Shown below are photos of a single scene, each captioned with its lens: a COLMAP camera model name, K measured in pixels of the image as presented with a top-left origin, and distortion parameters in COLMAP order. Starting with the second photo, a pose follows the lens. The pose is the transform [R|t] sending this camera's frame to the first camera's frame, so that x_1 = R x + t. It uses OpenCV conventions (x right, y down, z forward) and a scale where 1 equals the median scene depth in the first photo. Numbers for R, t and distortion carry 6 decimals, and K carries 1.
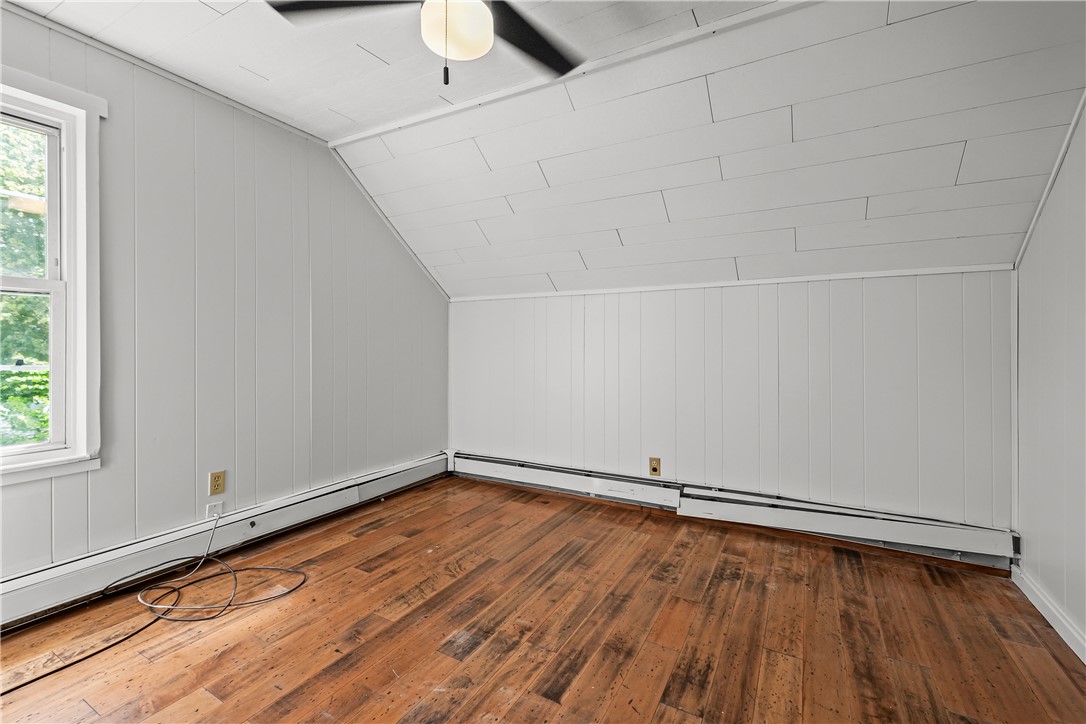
lens RADIAL K [[464.0, 0, 550.3], [0, 464.0, 346.8], [0, 0, 1]] dist [-0.000950, 0.000846]
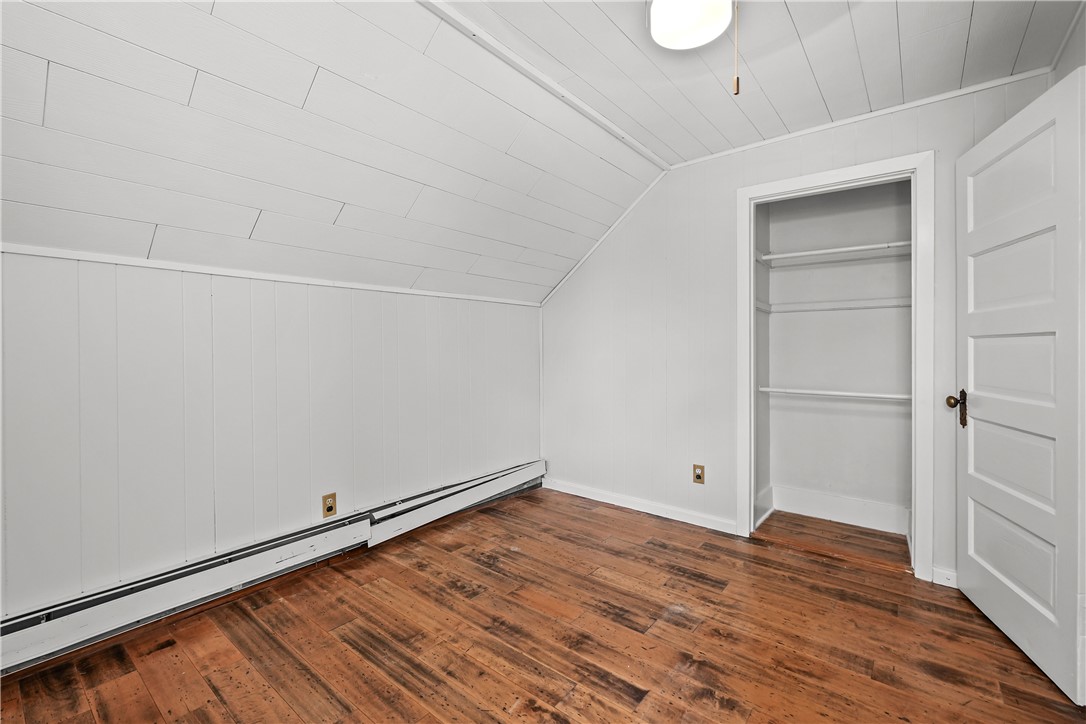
lens RADIAL K [[464.0, 0, 550.3], [0, 464.0, 346.8], [0, 0, 1]] dist [-0.000950, 0.000846]
pose [[0.169029, 0.000333, 0.985611, -0.669887], [0.007222, 0.999973, -0.001576, -0.016342], [-0.985585, 0.007385, 0.169022, 0.646486]]
